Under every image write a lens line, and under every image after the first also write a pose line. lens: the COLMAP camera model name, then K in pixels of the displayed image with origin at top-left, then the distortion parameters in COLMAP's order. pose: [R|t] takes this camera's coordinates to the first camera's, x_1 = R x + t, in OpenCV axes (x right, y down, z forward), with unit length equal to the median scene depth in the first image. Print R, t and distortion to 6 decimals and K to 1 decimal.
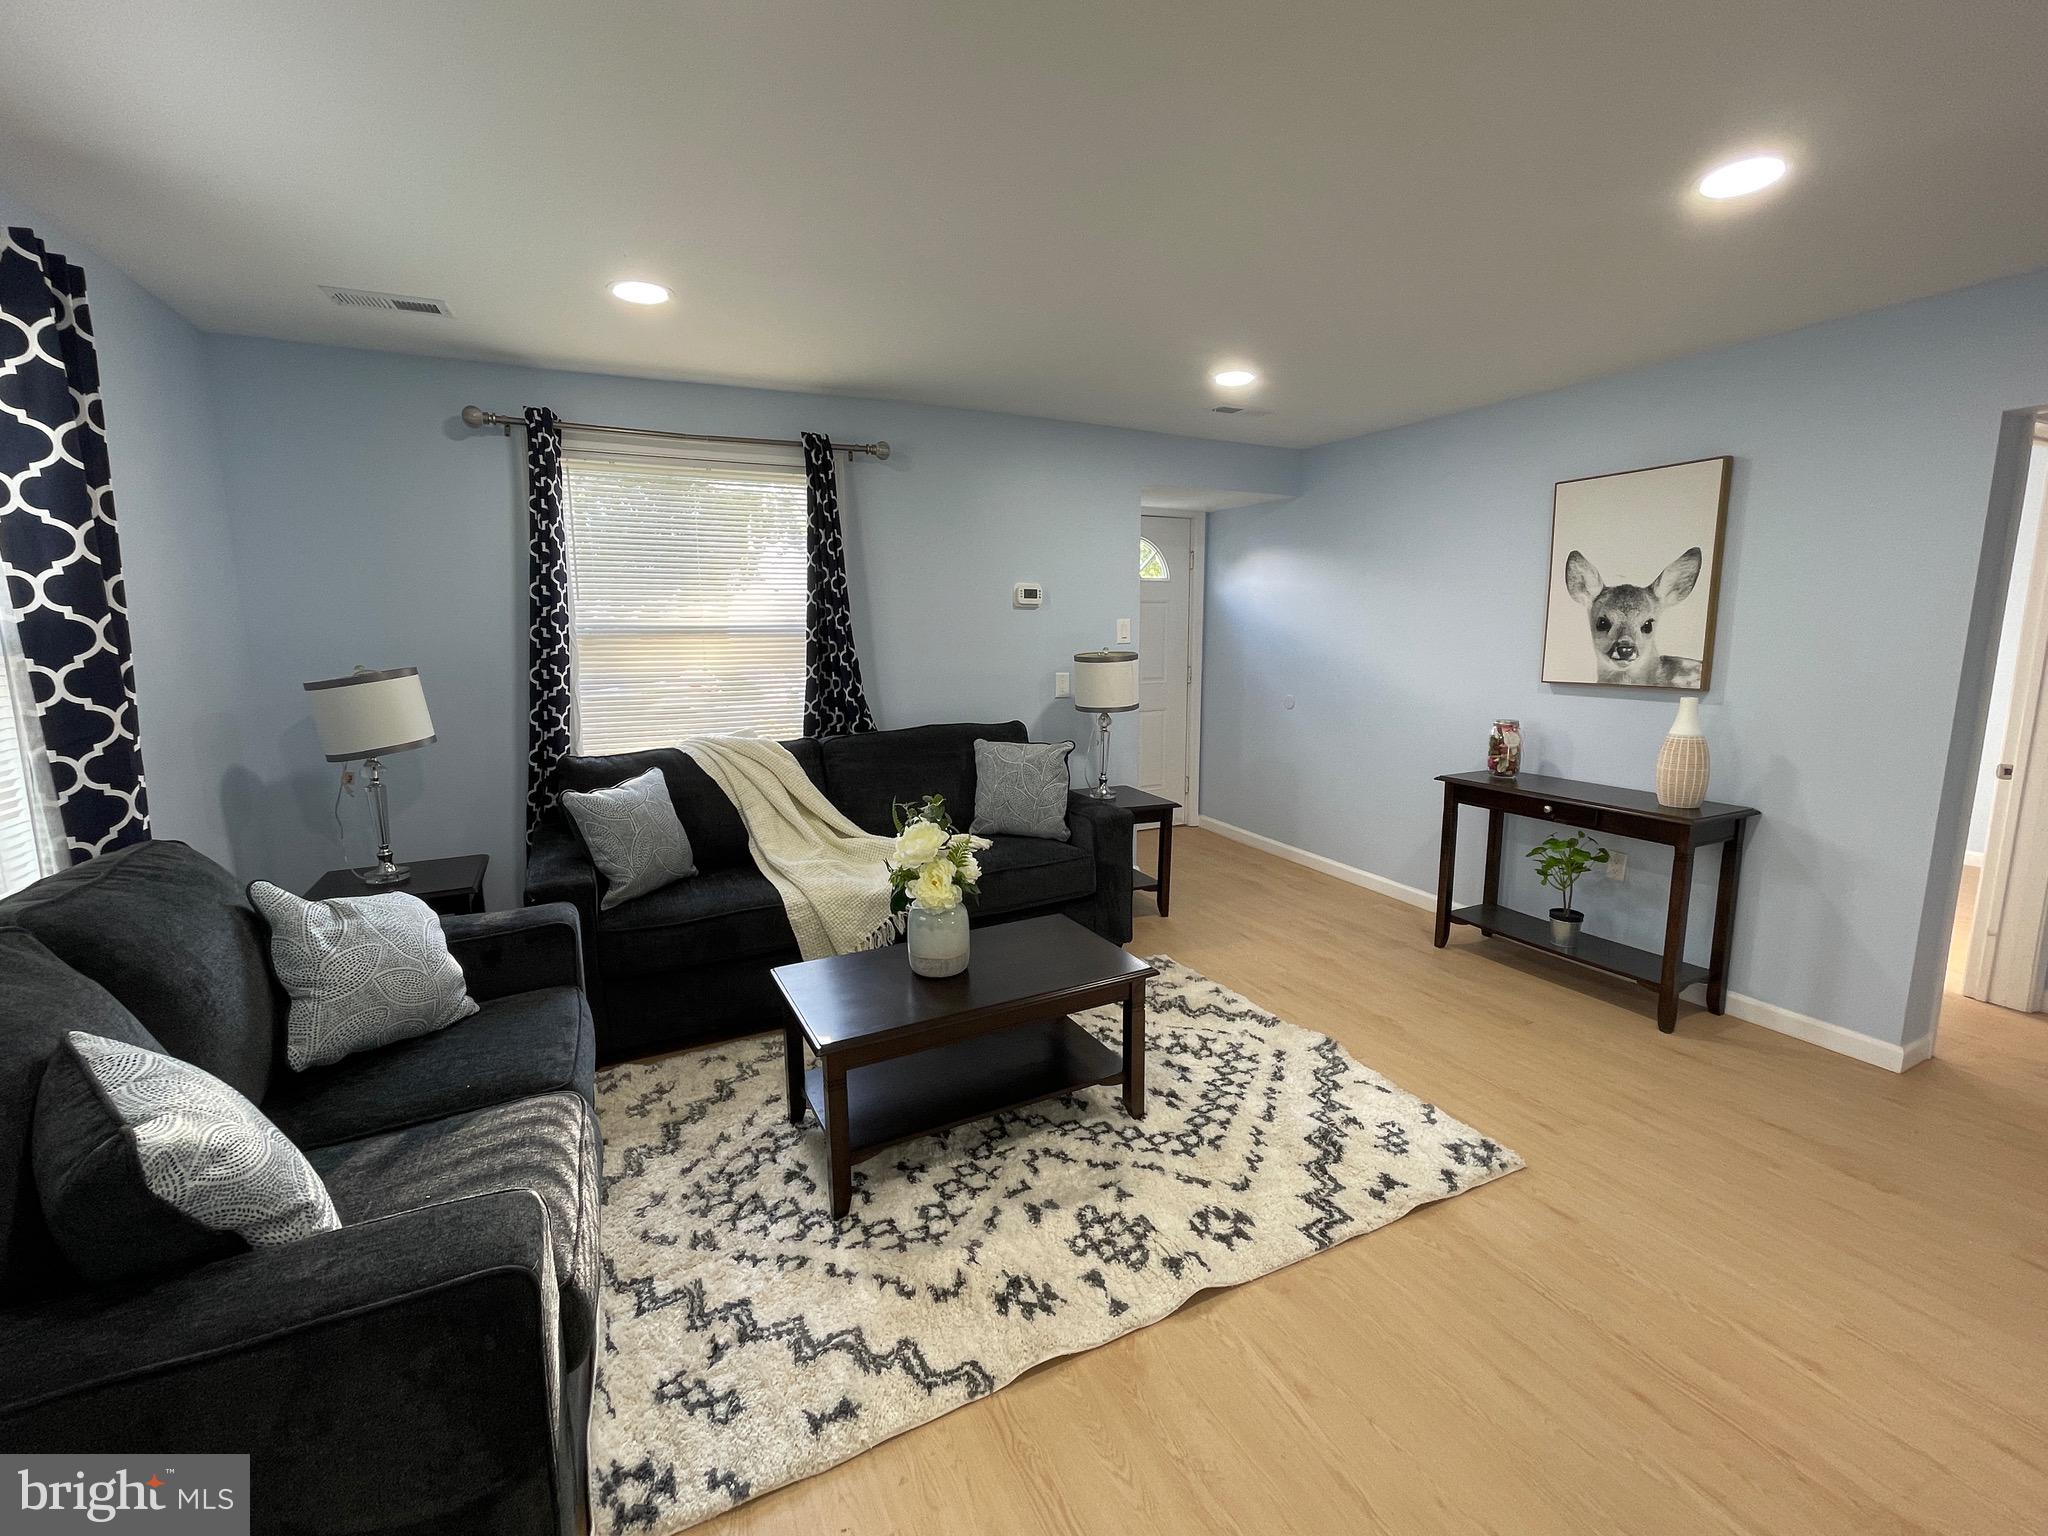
lens RADIAL K [[867.8, 0, 1023.6], [0, 867.8, 755.2], [0, 0, 1]] dist [-0.005307, -0.000196]
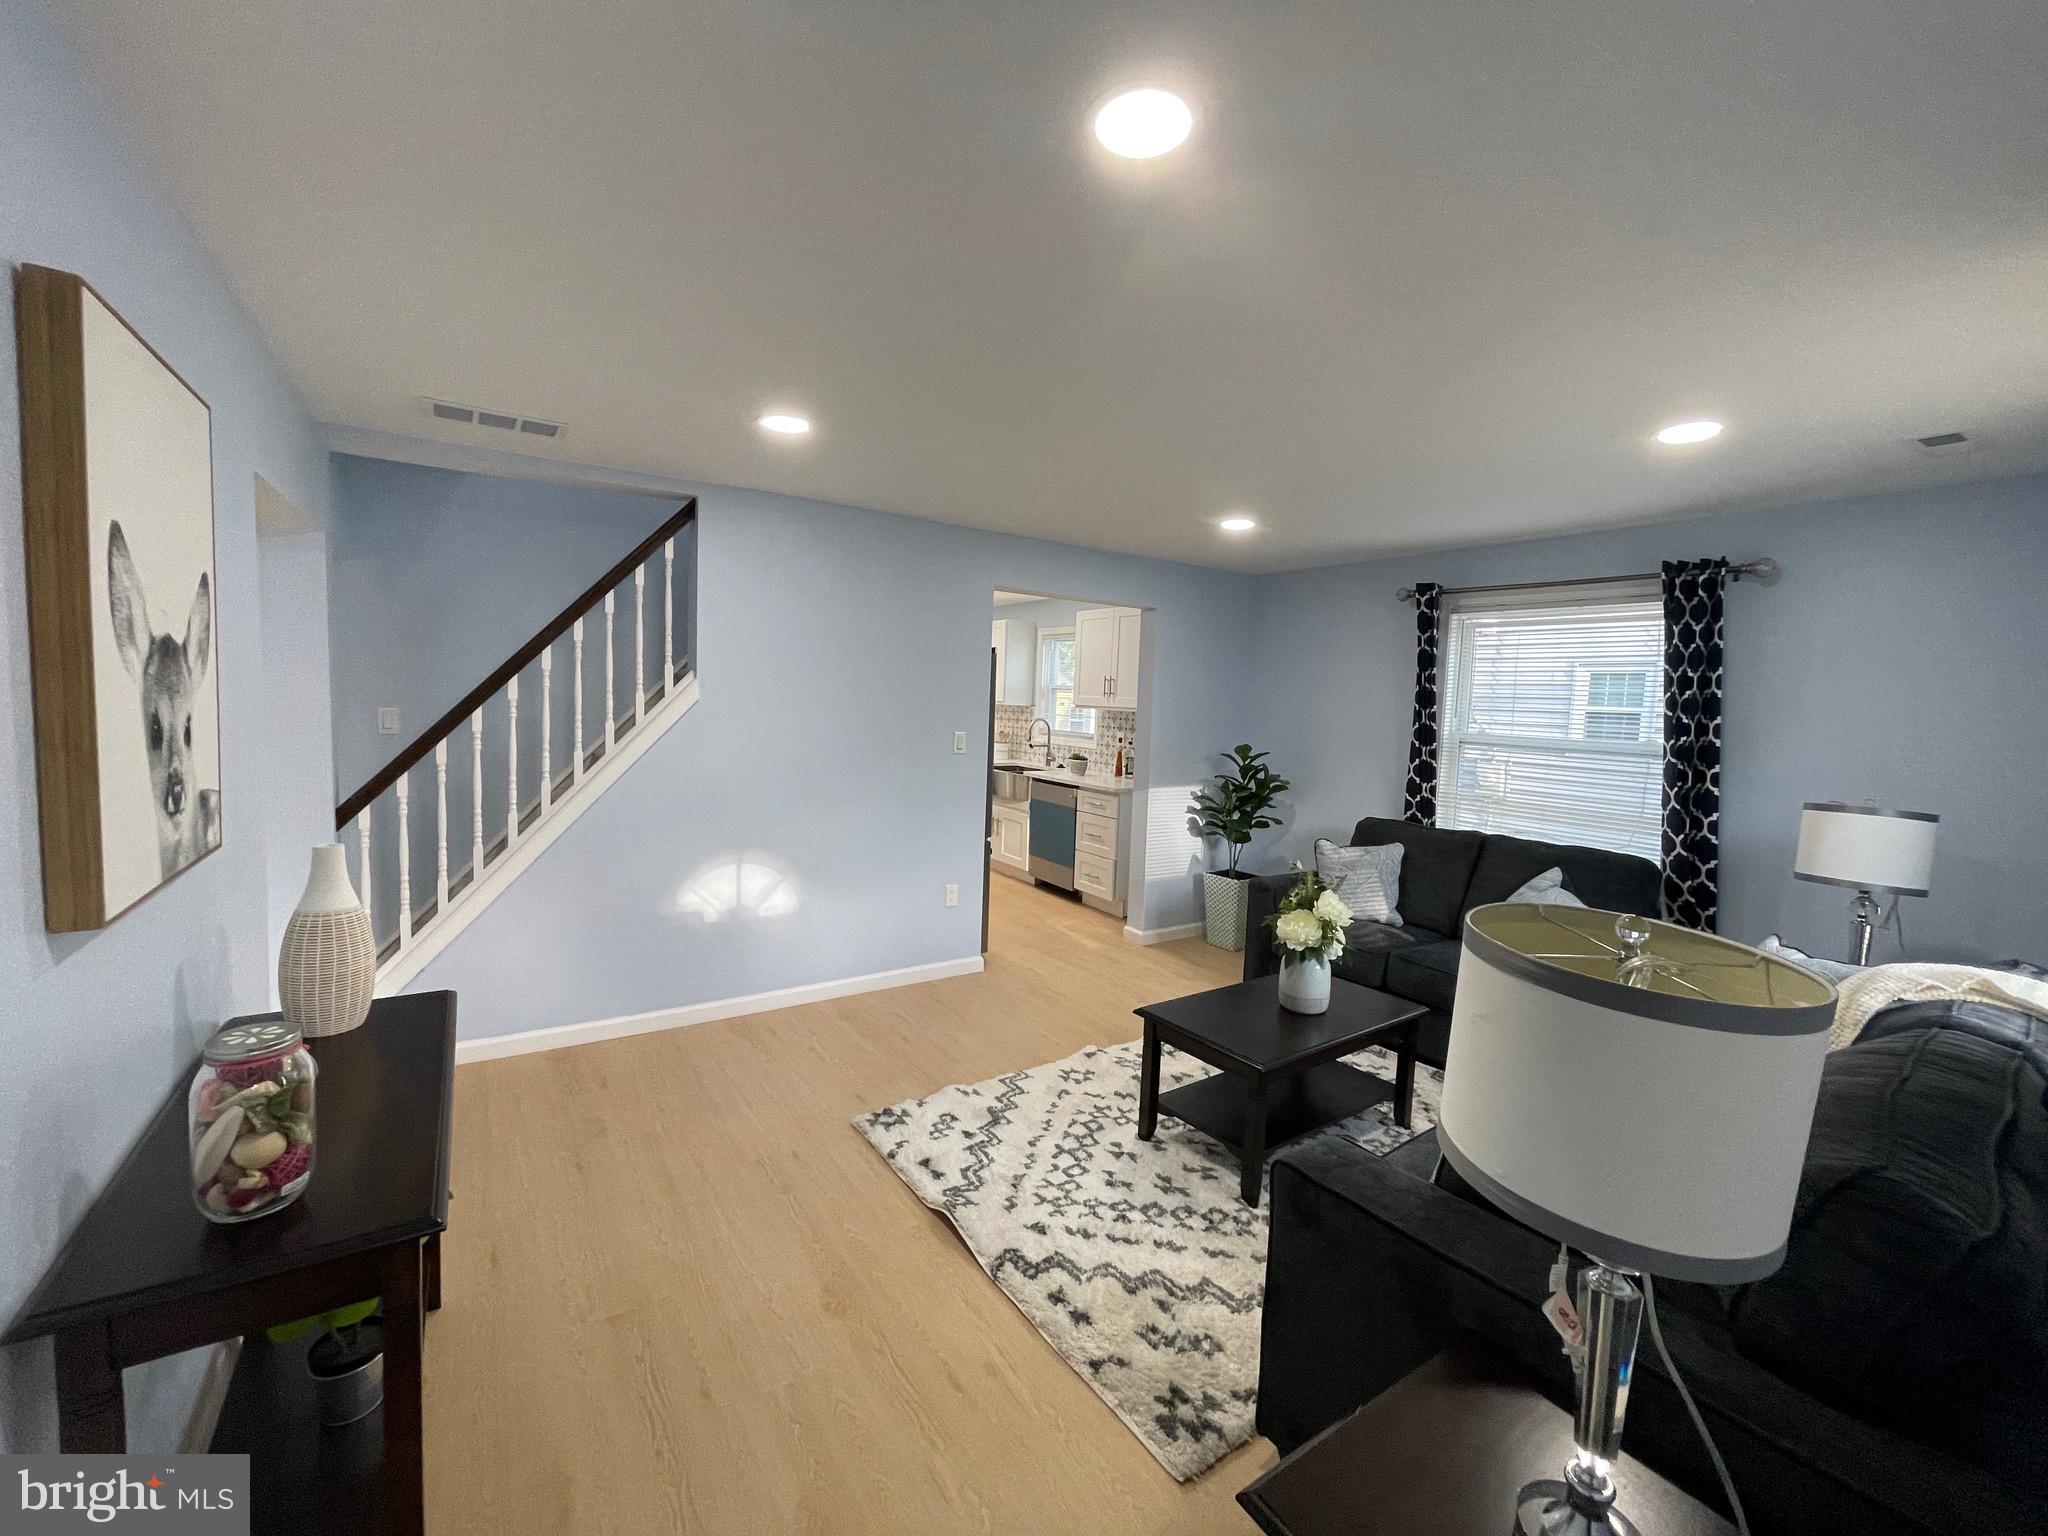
lens RADIAL K [[824.1, 0, 1025.8], [0, 824.1, 771.6], [0, 0, 1]] dist [0.001077, -0.000080]
pose [[-0.988148, -0.023509, -0.151693, 0.528266], [-0.058747, 0.970887, 0.232222, -0.369202], [0.141817, 0.238381, -0.960761, 2.162363]]
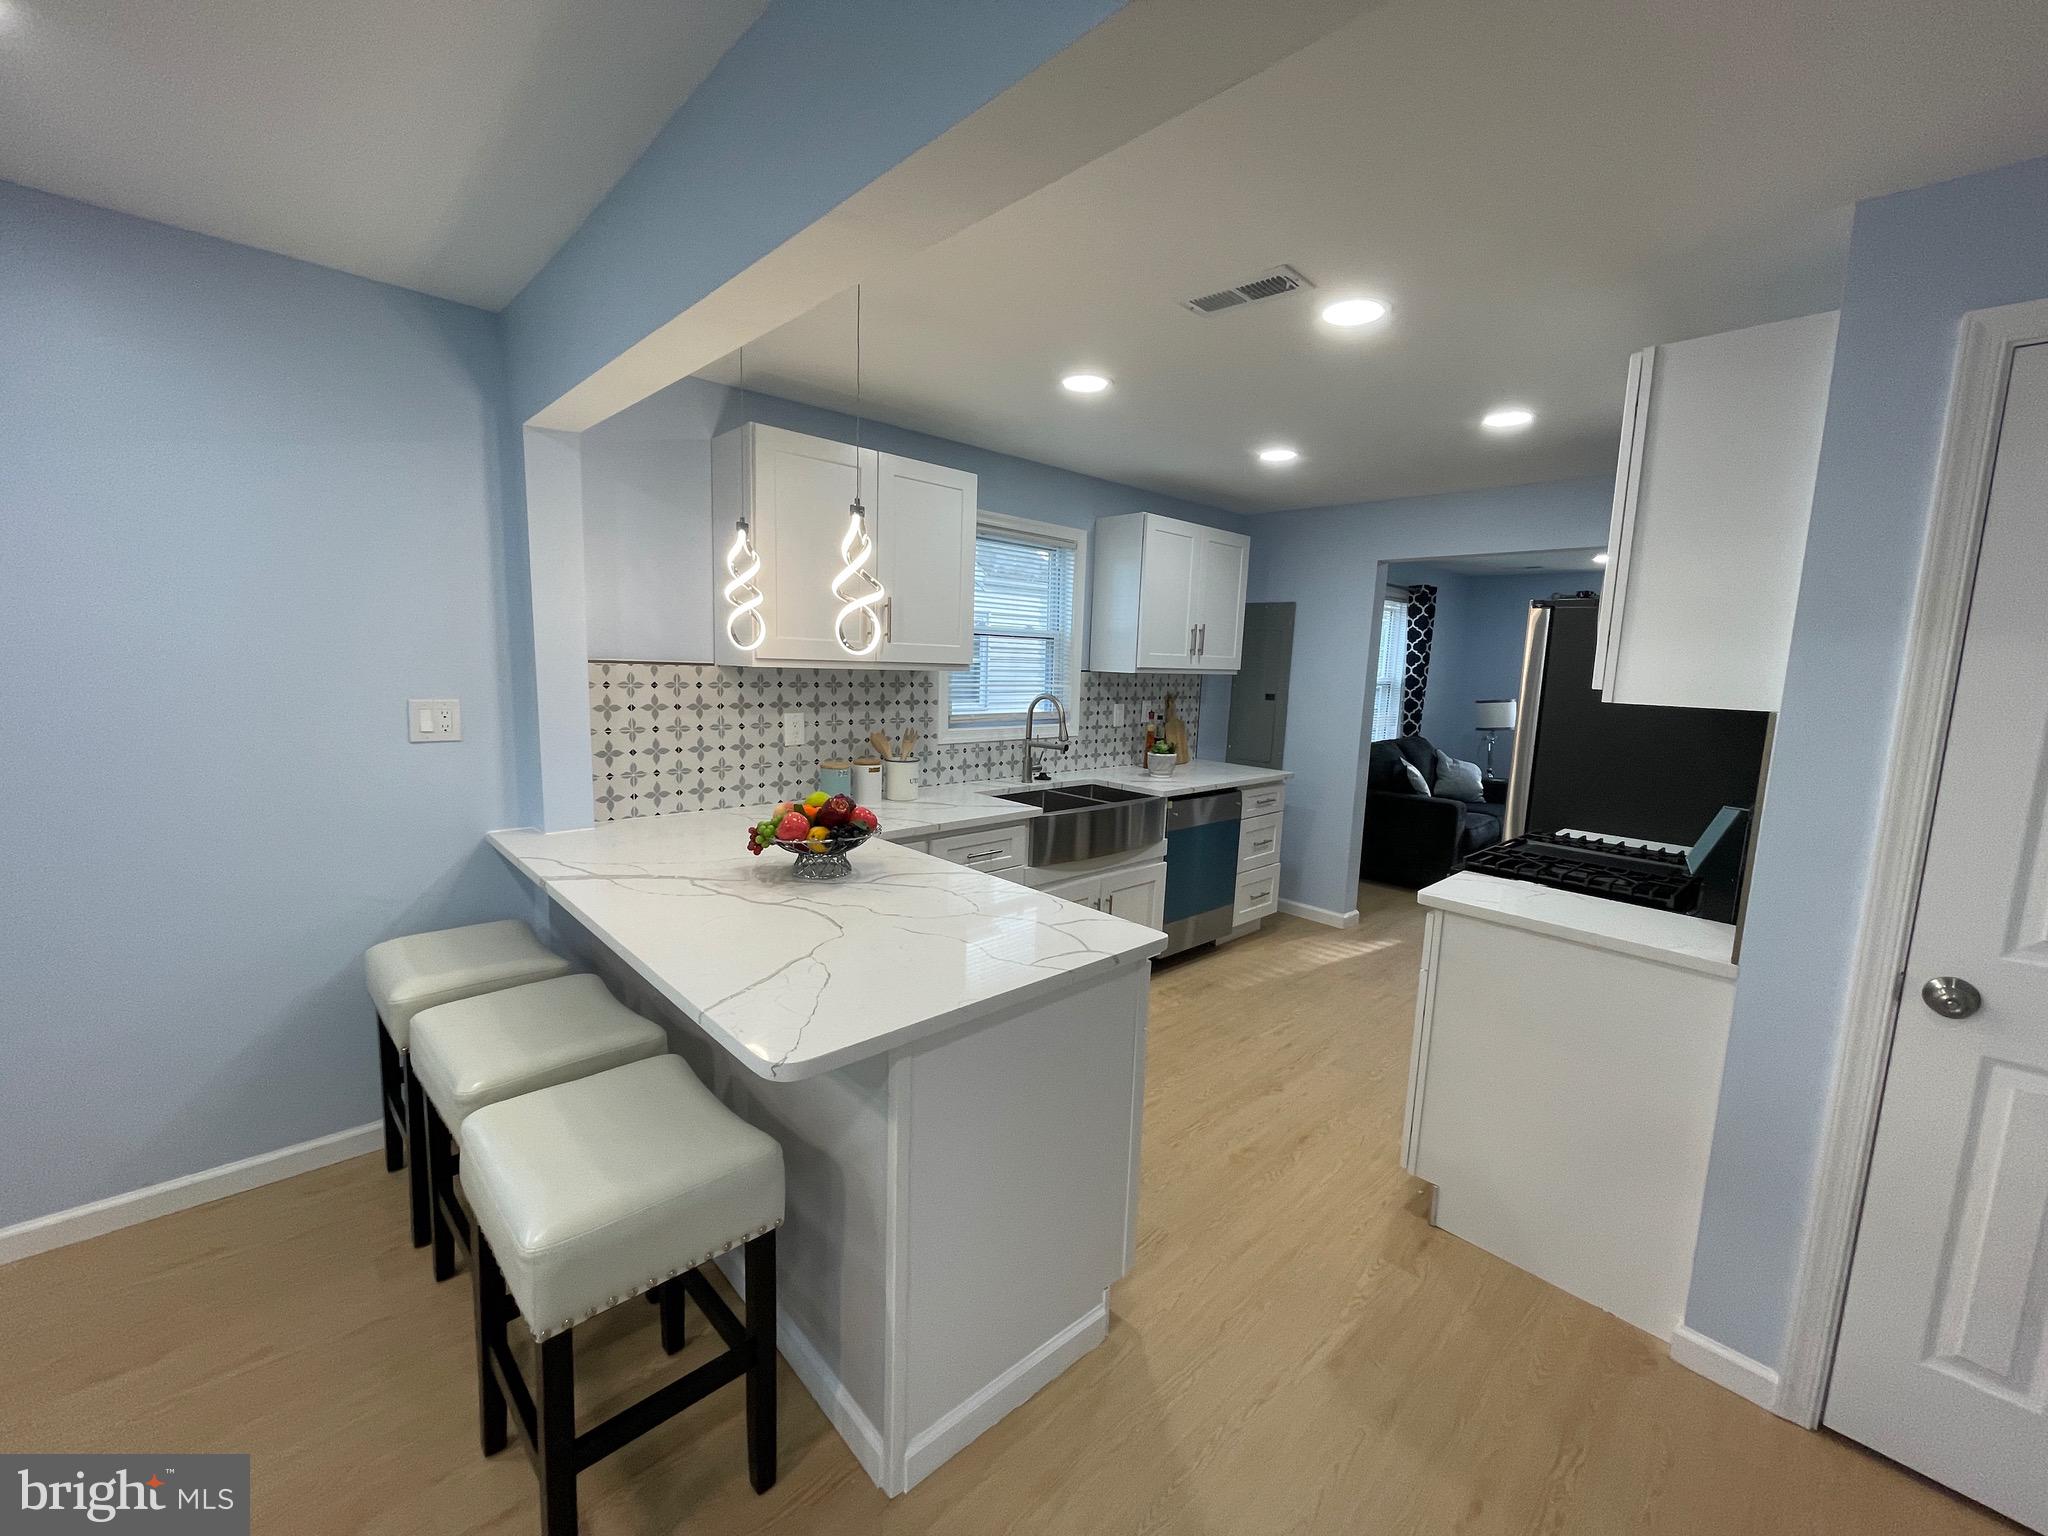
lens RADIAL K [[824.1, 0, 1022.2], [0, 824.1, 769.1], [0, 0, 1]] dist [0.001077, -0.000080]
pose [[0.320494, 0.145430, -0.936020, 1.583473], [-0.172247, 0.980618, 0.093382, 0.173670], [0.931458, 0.131298, 0.339332, -1.579330]]
